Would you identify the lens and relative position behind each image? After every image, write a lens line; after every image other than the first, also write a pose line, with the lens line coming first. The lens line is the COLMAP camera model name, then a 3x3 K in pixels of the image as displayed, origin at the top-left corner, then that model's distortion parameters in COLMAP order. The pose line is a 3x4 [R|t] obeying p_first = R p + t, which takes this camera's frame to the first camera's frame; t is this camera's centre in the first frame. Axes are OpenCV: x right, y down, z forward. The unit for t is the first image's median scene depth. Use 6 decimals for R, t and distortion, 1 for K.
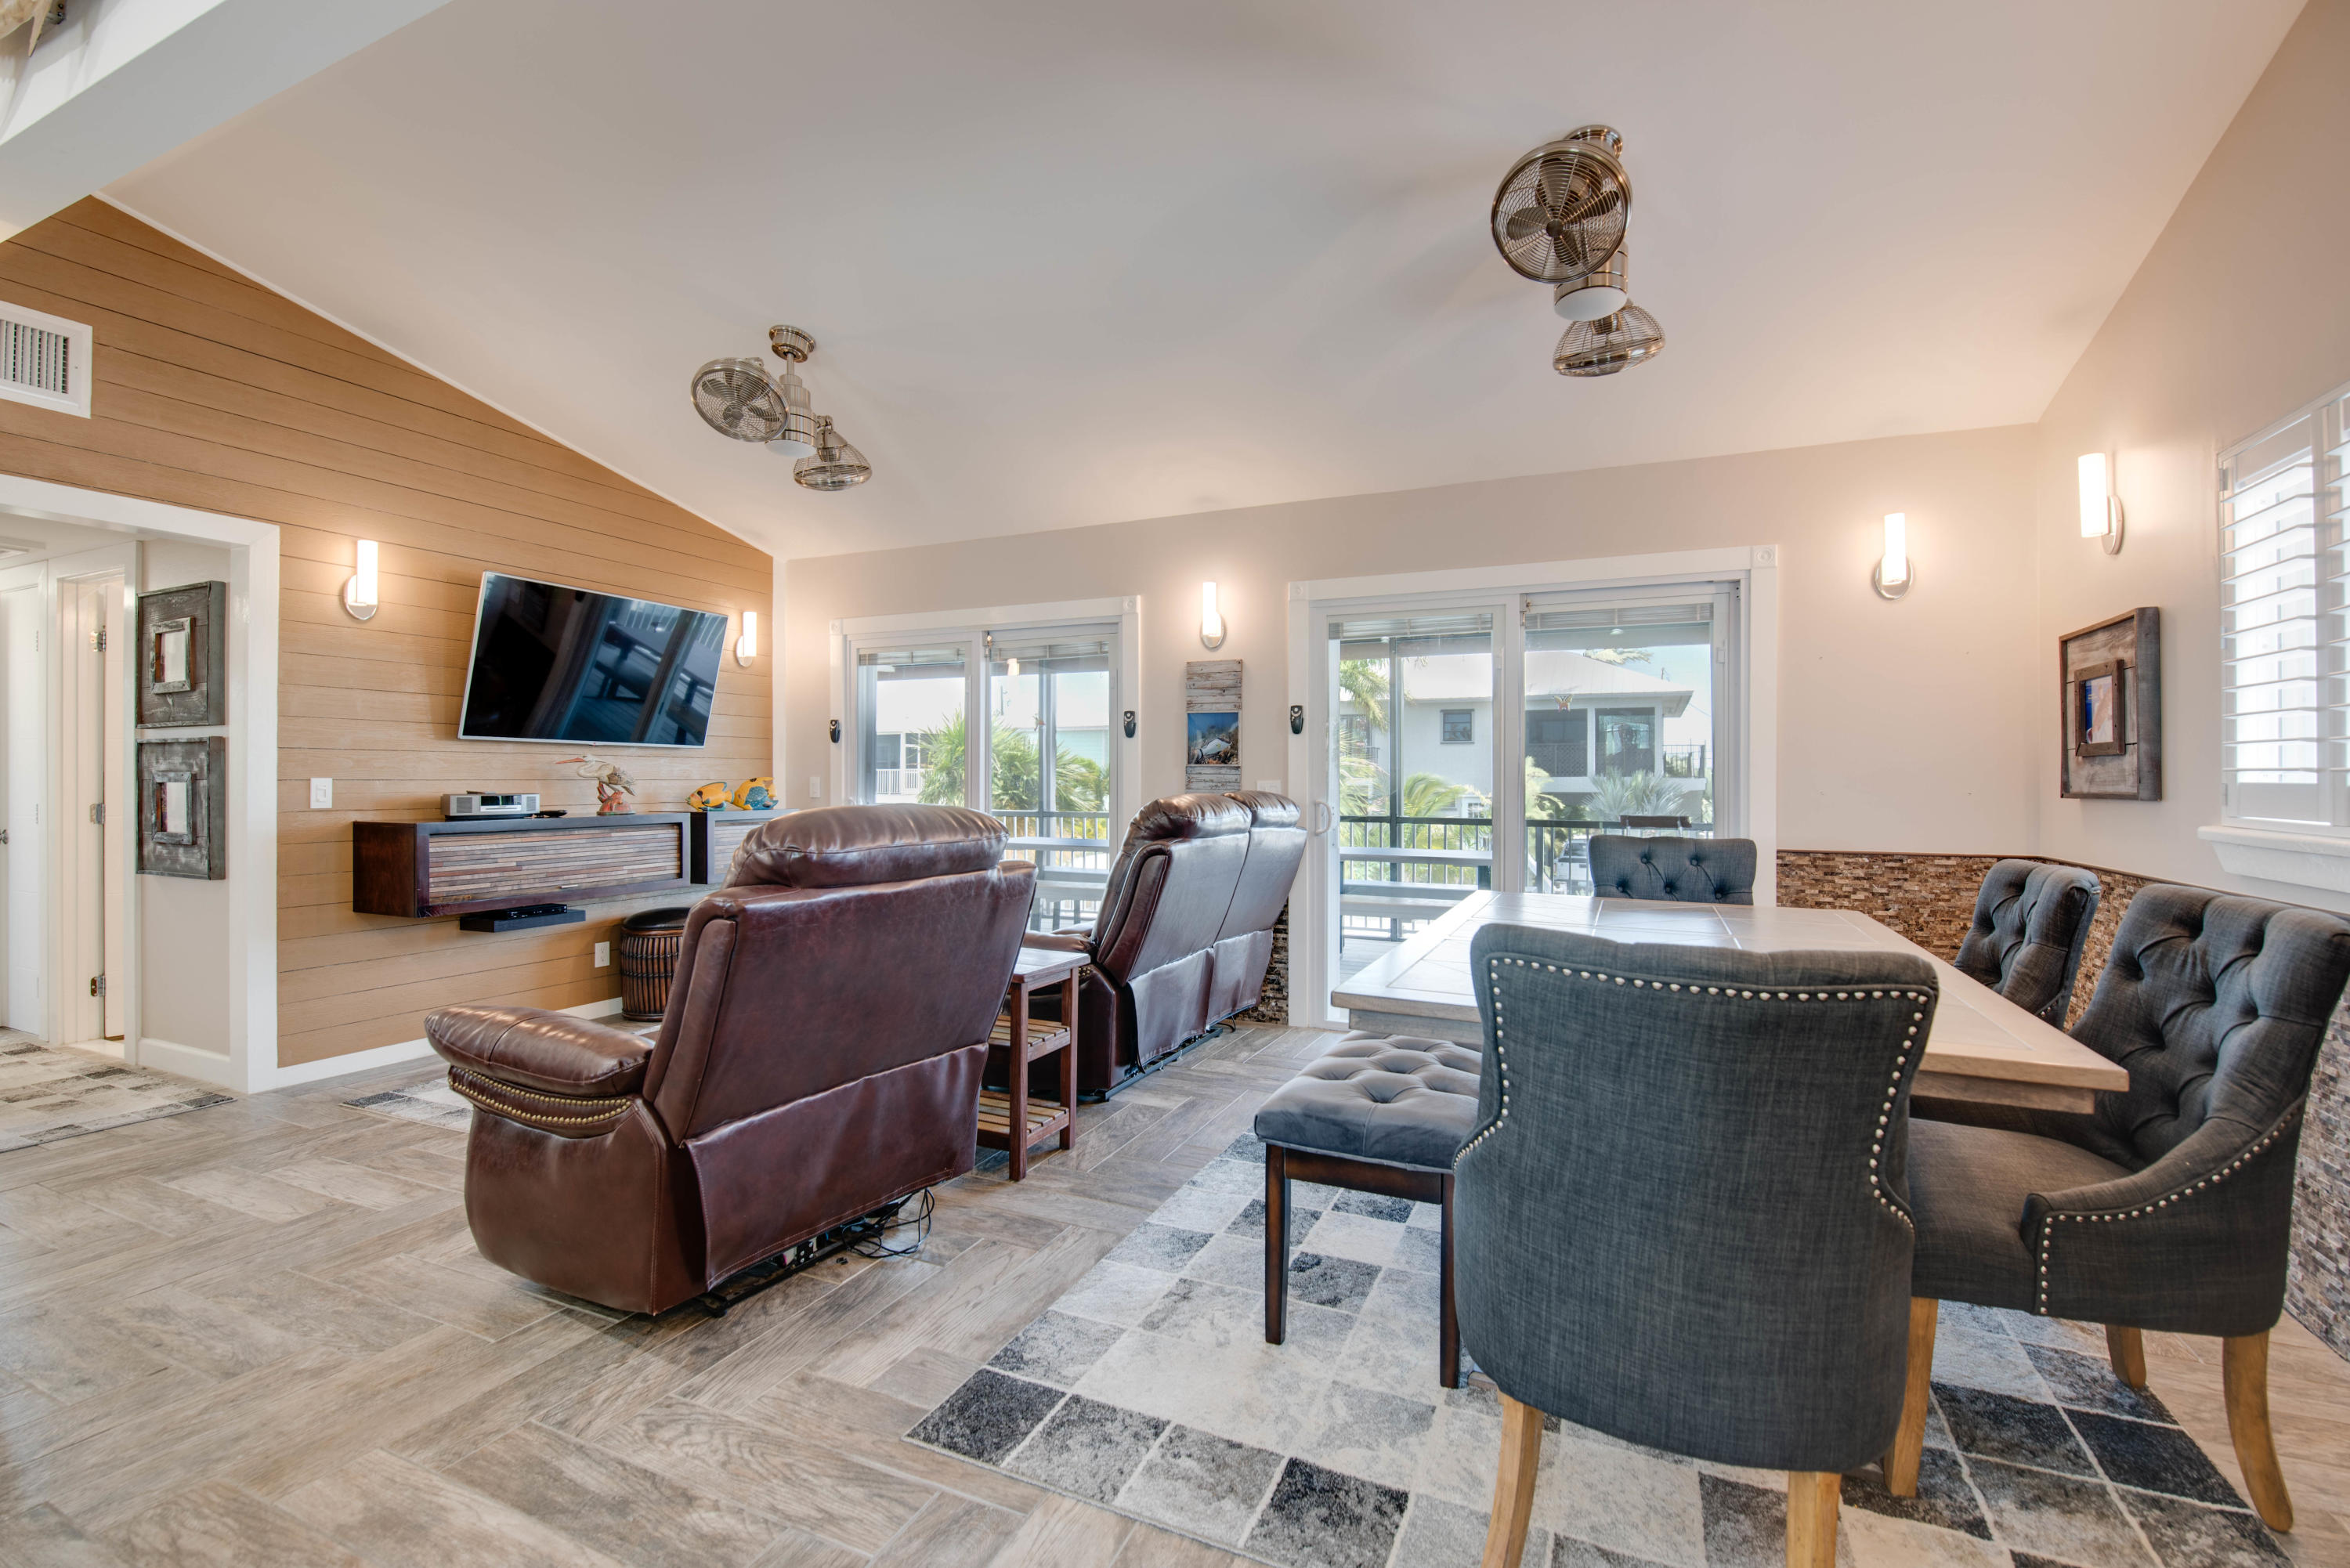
lens RADIAL K [[1015.8, 0, 1177.8], [0, 1015.8, 780.1], [0, 0, 1]] dist [0.001271, -0.009518]
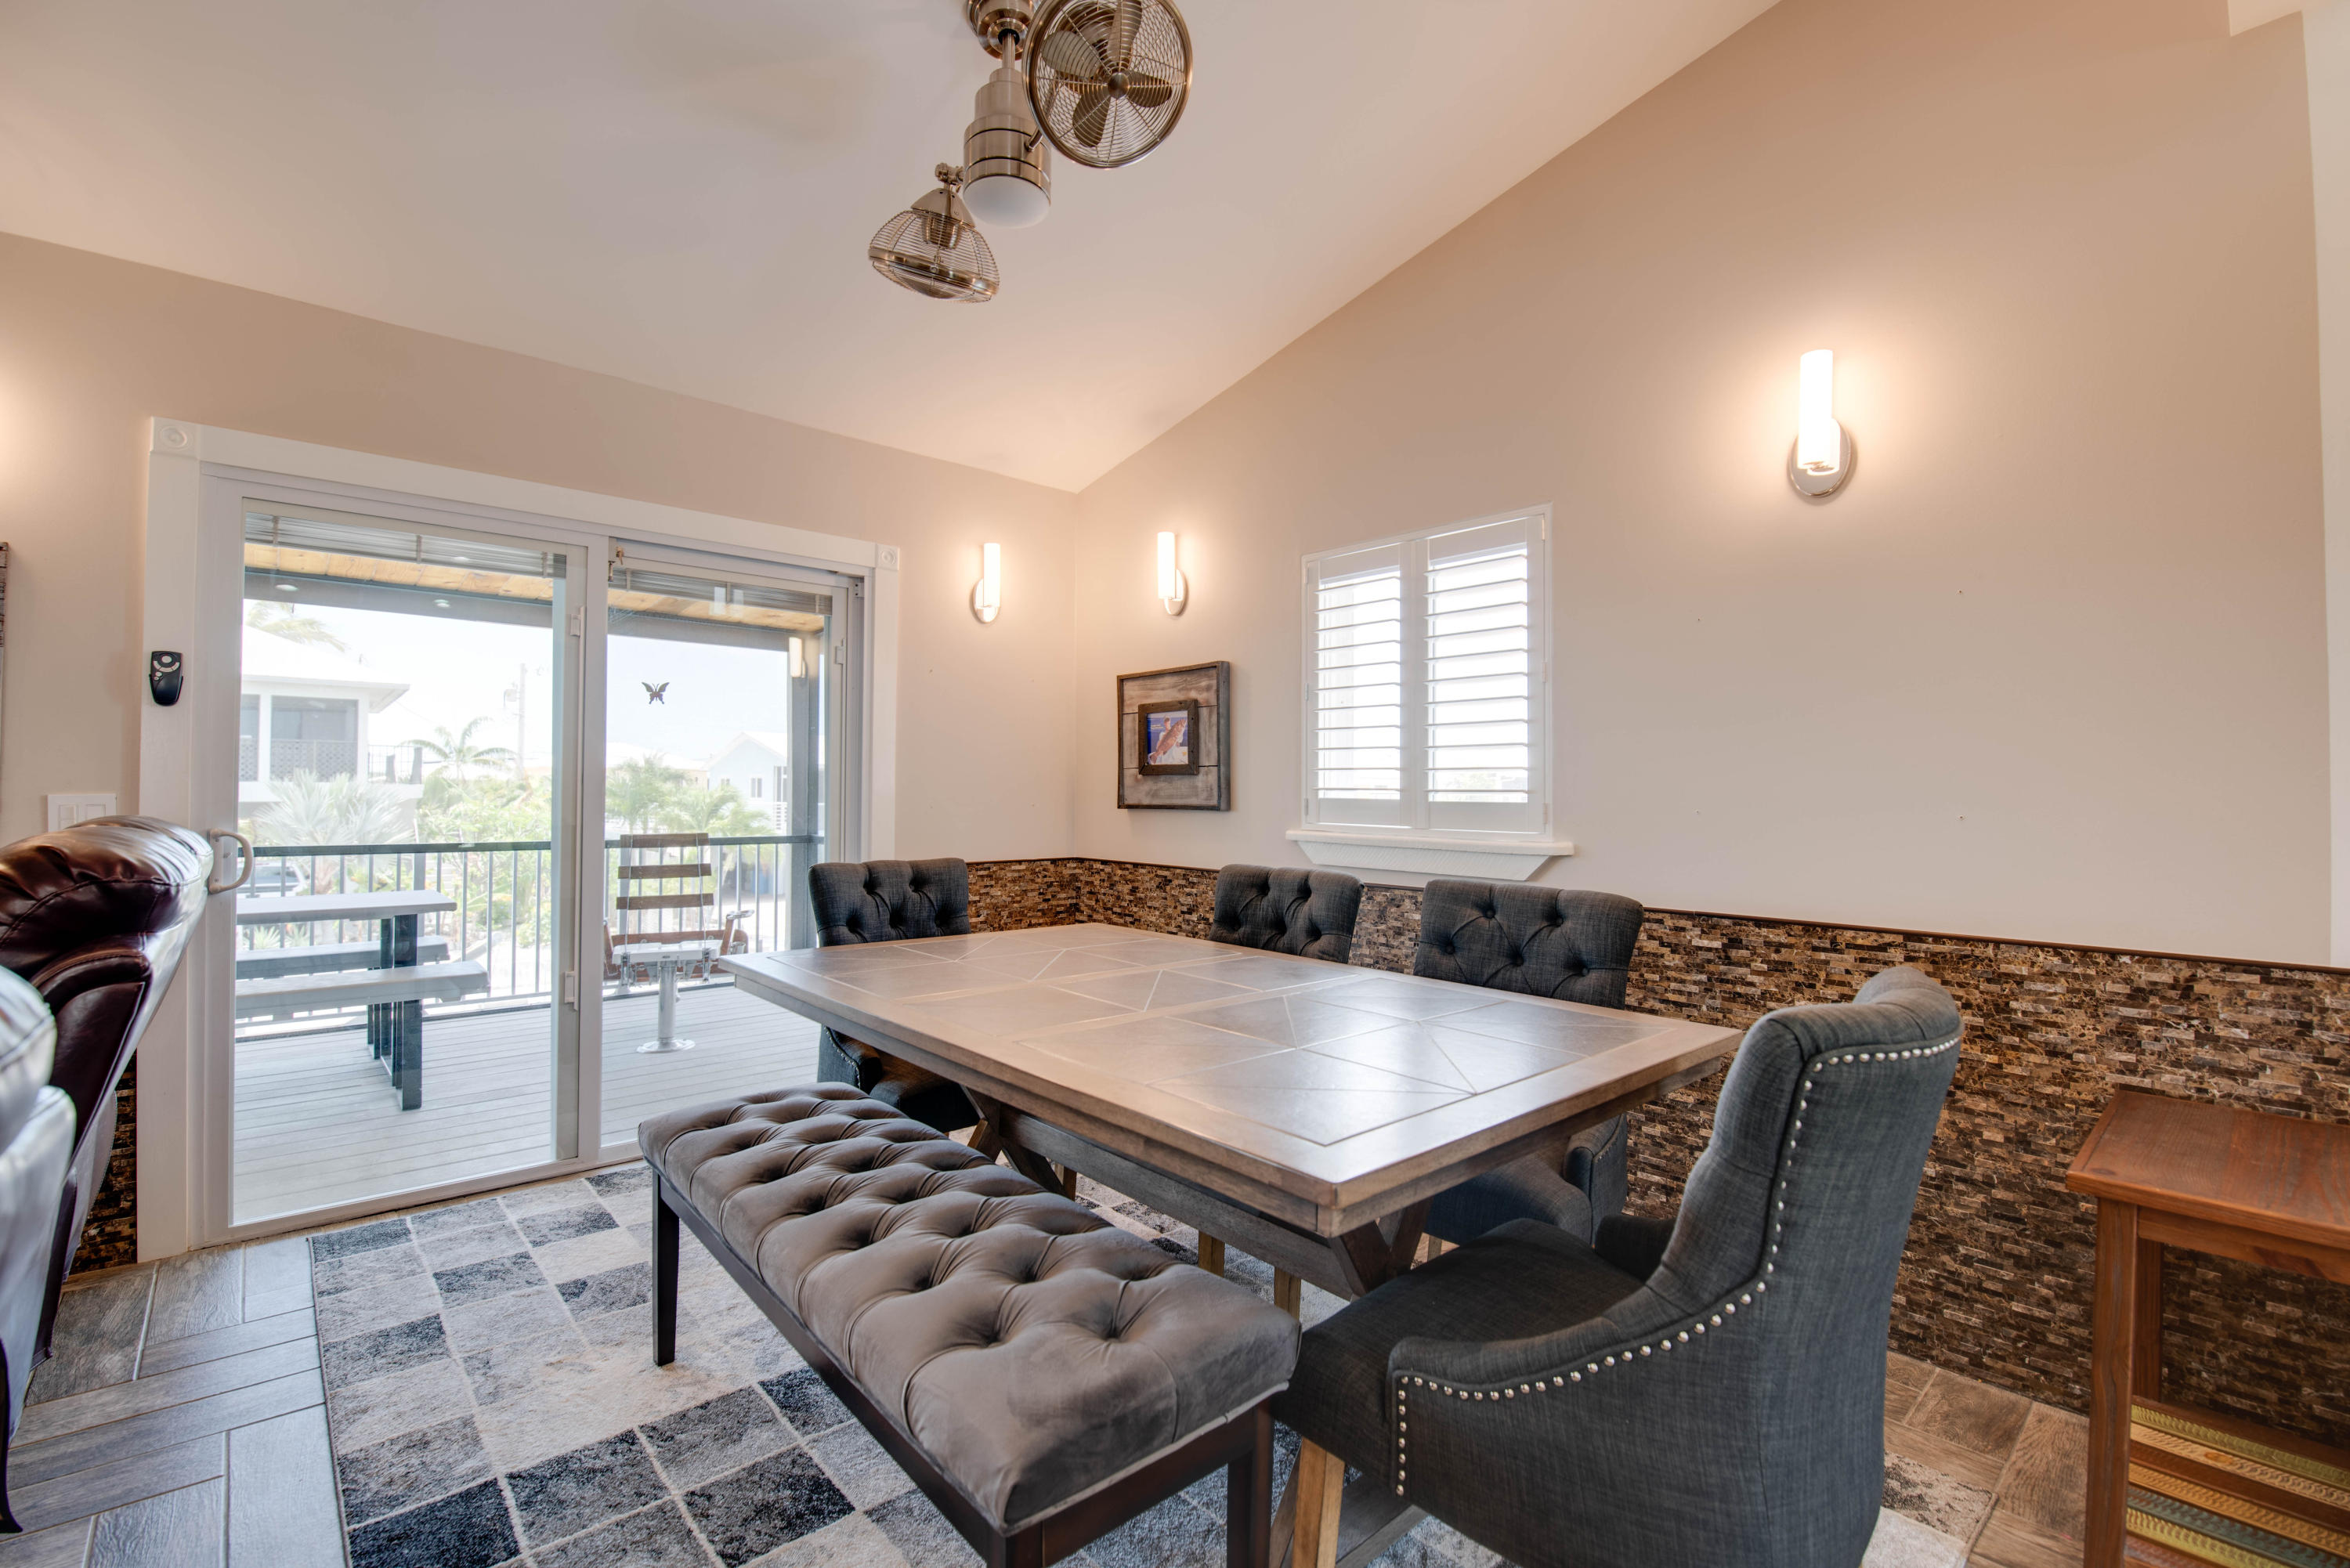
lens RADIAL K [[1015.8, 0, 1177.8], [0, 1015.8, 780.1], [0, 0, 1]] dist [0.001271, -0.009518]
pose [[0.408556, 0.009047, 0.912689, -0.198205], [-0.004730, 0.999958, -0.007795, -0.006924], [-0.912721, -0.001133, 0.408581, 0.415786]]
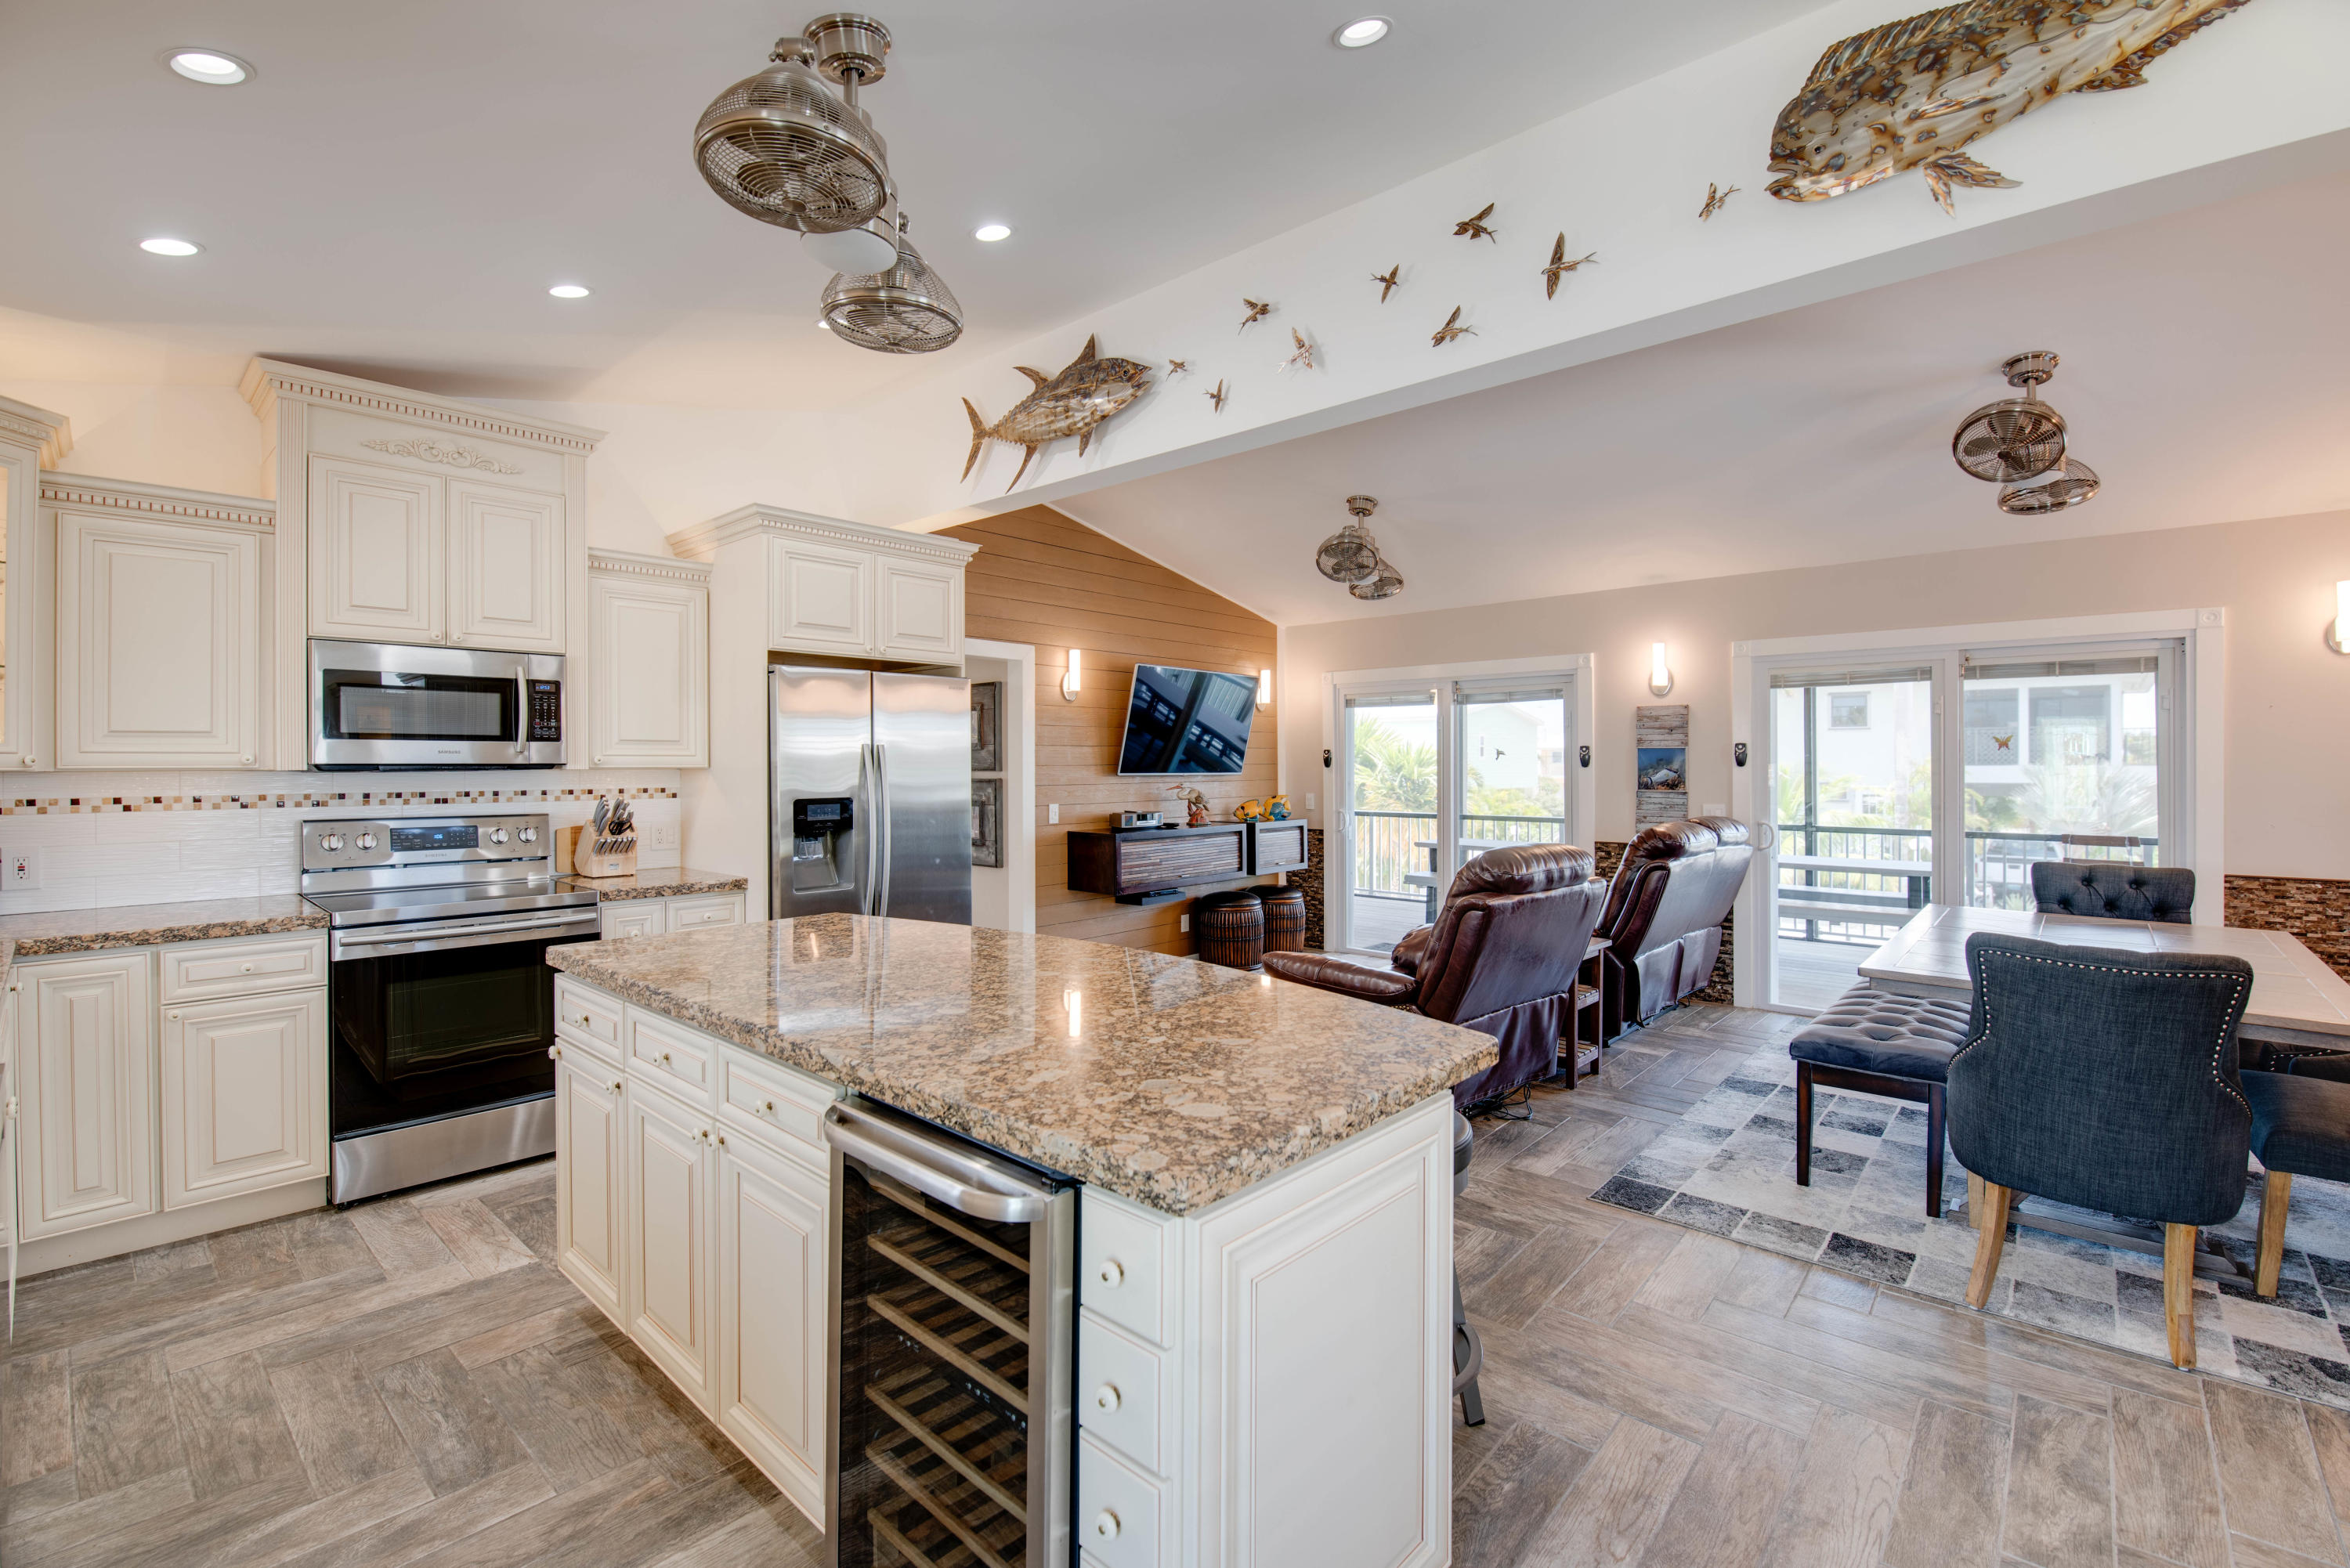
lens RADIAL K [[1008.0, 0, 1180.0], [0, 1008.0, 764.1], [0, 0, 1]] dist [-0.000069, -0.009194]
pose [[0.951772, -0.005531, -0.306756, -0.206617], [0.005534, 0.999984, -0.000860, -0.069284], [0.306756, -0.000879, 0.951788, -0.480824]]
